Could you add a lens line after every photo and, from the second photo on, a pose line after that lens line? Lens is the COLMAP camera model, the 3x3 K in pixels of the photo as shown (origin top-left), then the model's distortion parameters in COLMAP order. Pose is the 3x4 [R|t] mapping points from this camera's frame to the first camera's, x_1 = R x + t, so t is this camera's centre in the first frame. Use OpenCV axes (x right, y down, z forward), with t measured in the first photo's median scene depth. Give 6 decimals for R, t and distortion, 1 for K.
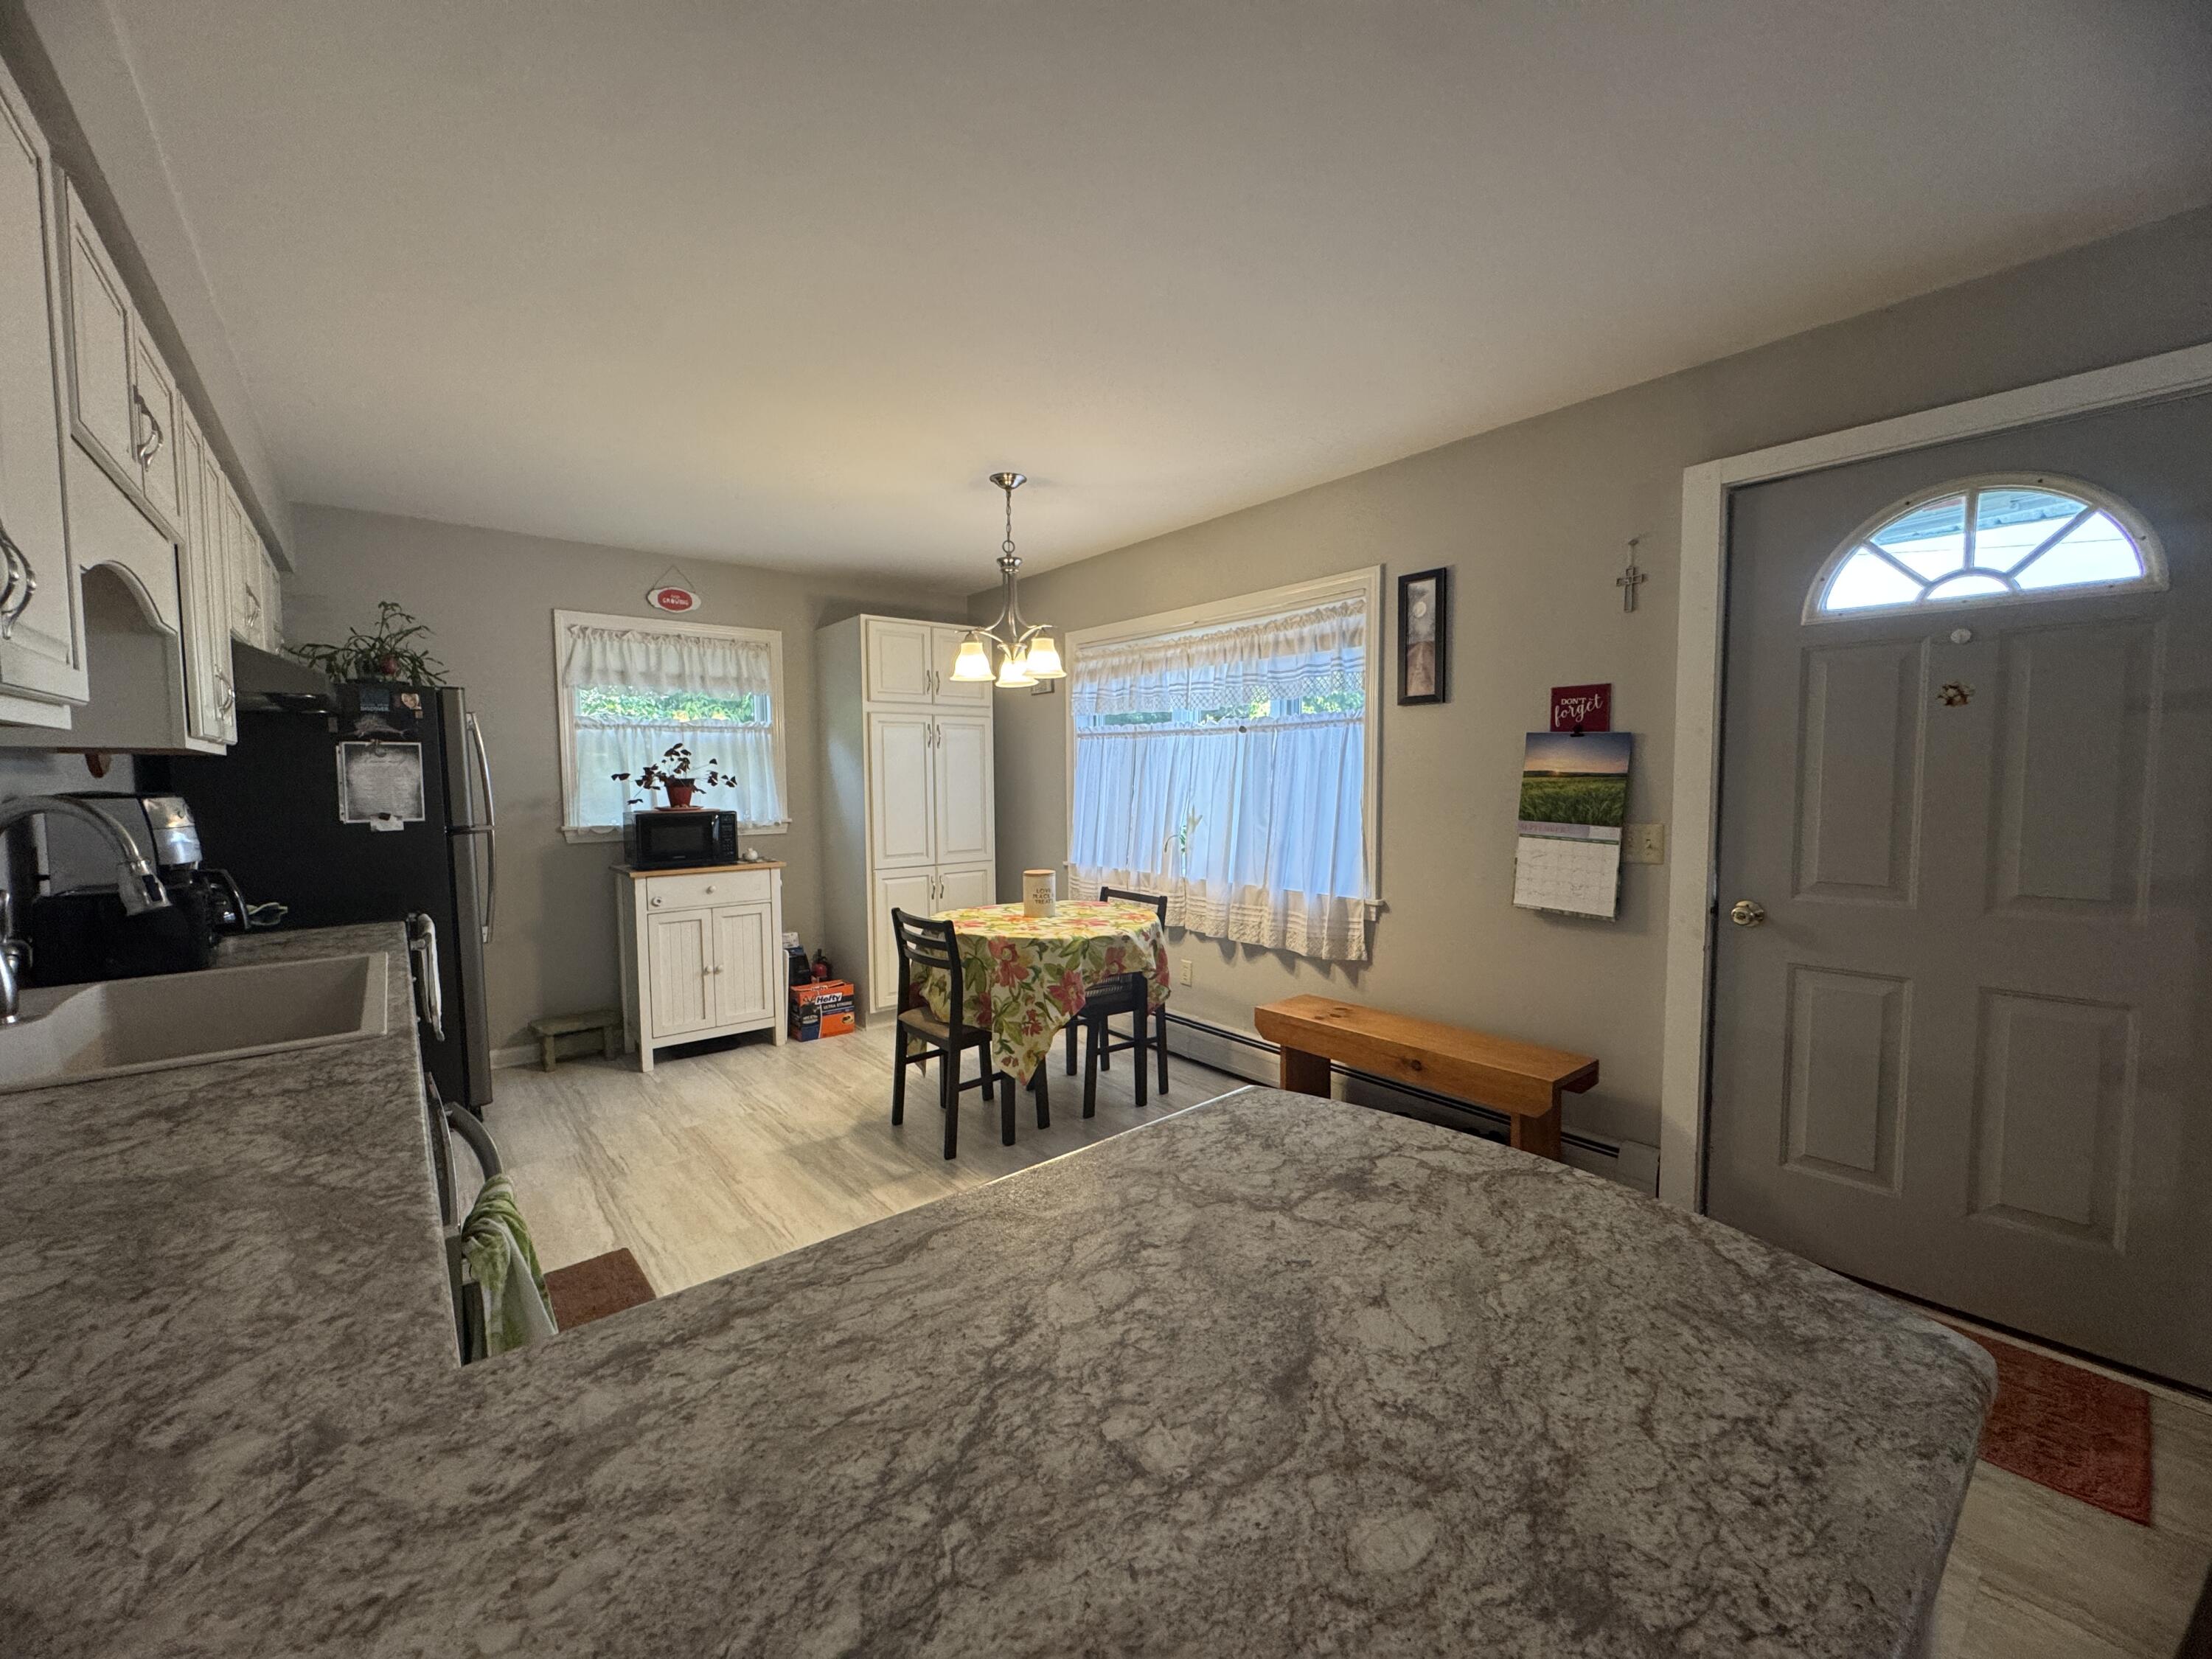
lens RADIAL K [[880.8, 0, 1106.0], [0, 880.8, 829.5], [0, 0, 1]] dist [-0.003091, -0.000420]
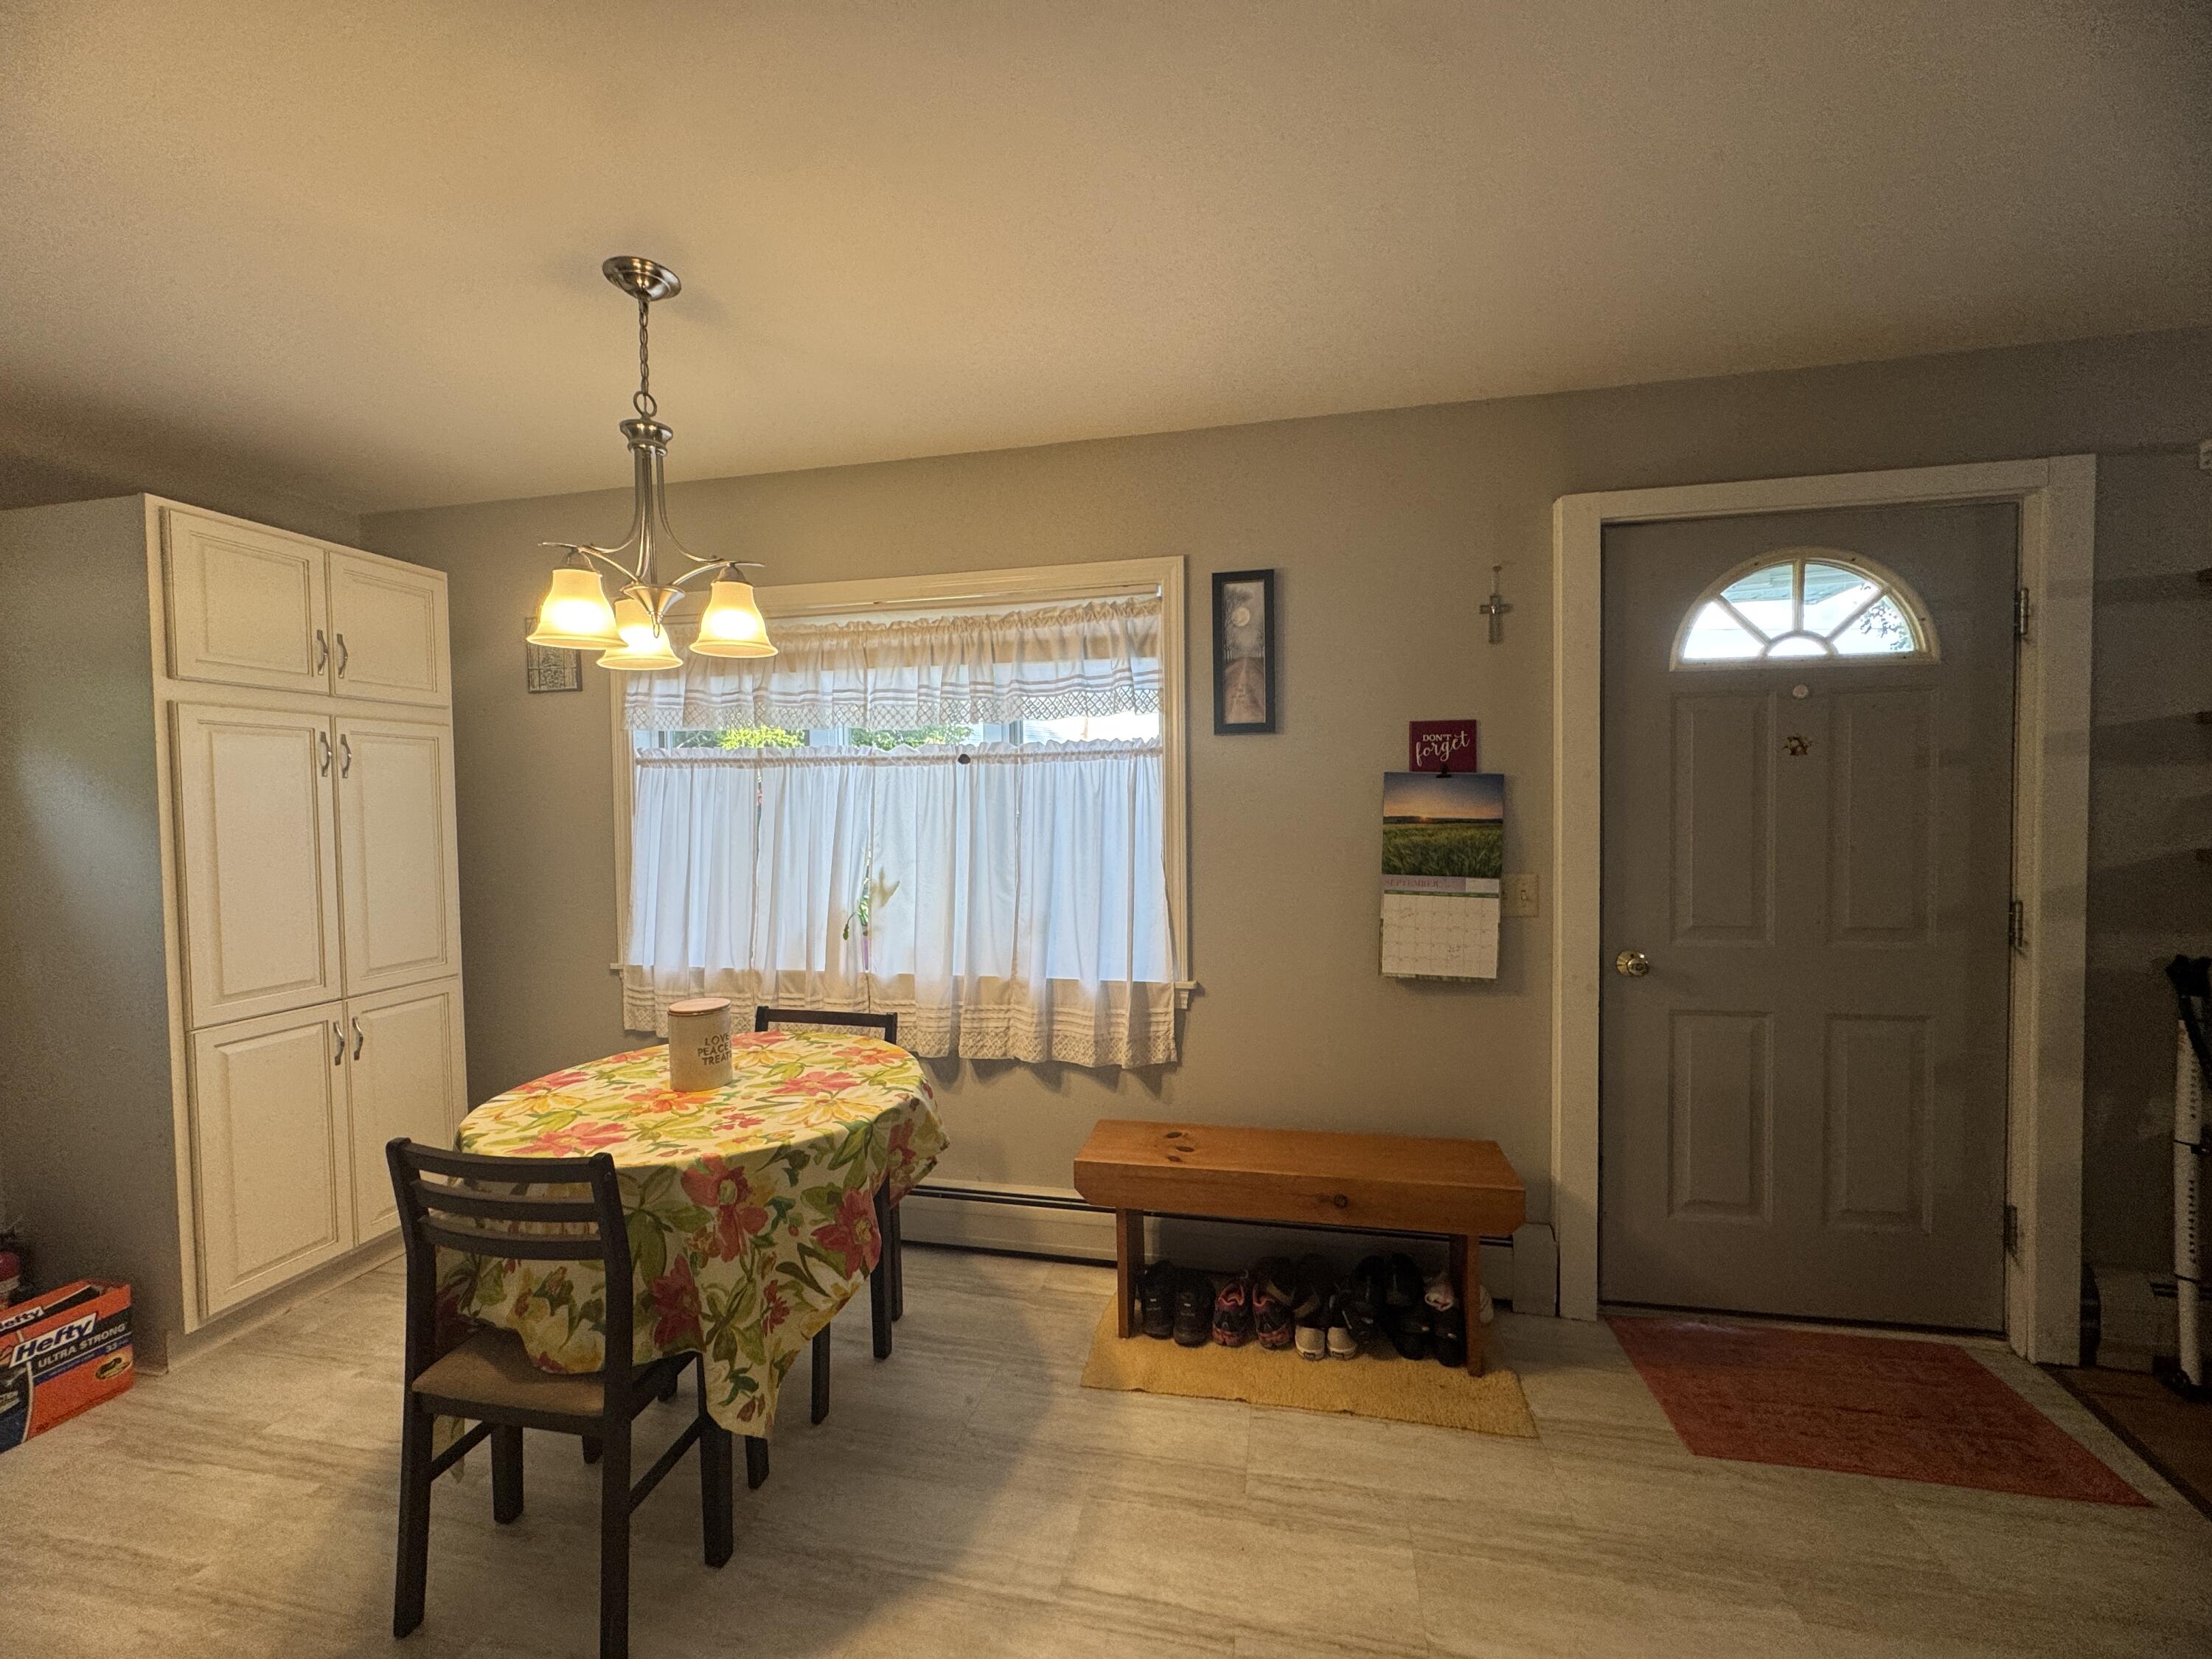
lens RADIAL K [[880.8, 0, 1106.0], [0, 880.8, 829.5], [0, 0, 1]] dist [-0.003091, -0.000420]
pose [[0.780412, -0.021095, 0.624909, -0.249080], [0.046080, 0.998653, -0.023834, -0.041932], [-0.623565, 0.047396, 0.780333, 0.455867]]
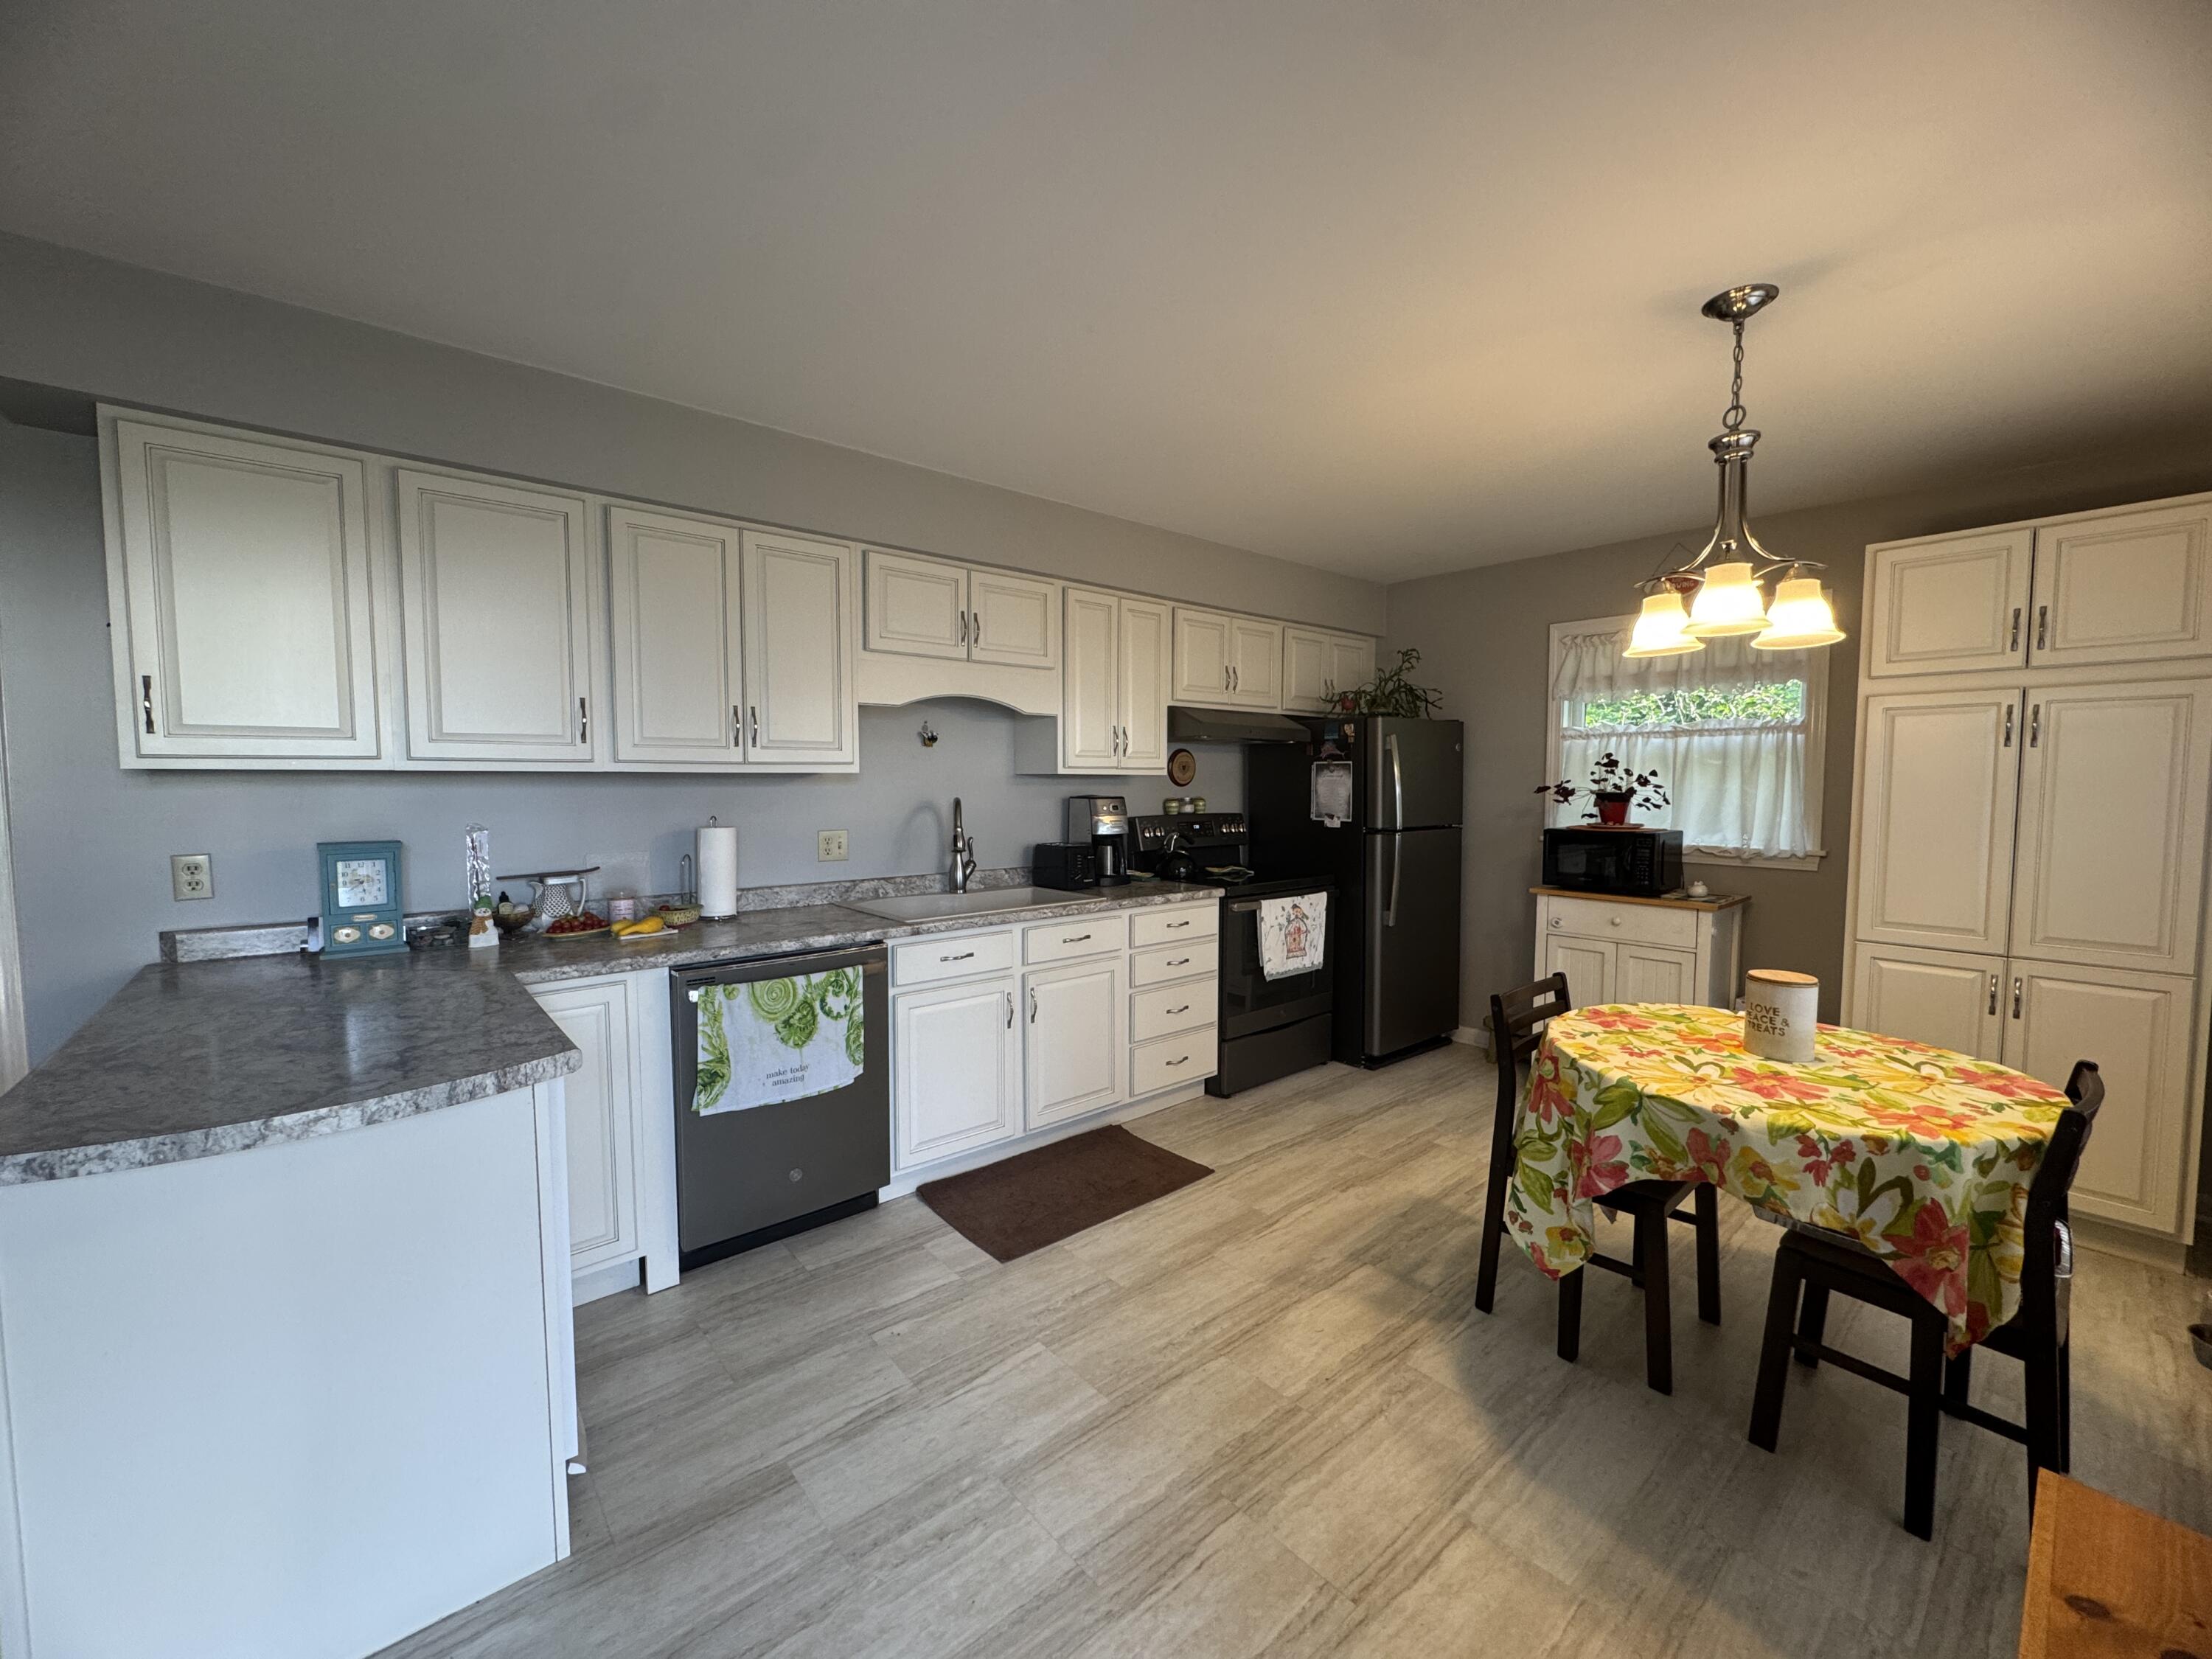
lens RADIAL K [[880.8, 0, 1106.0], [0, 880.8, 829.5], [0, 0, 1]] dist [-0.003091, -0.000420]
pose [[0.021599, 0.065291, -0.997632, 0.526270], [-0.063972, 0.995911, 0.063793, -0.059461], [0.997718, 0.062443, 0.025687, 0.624170]]
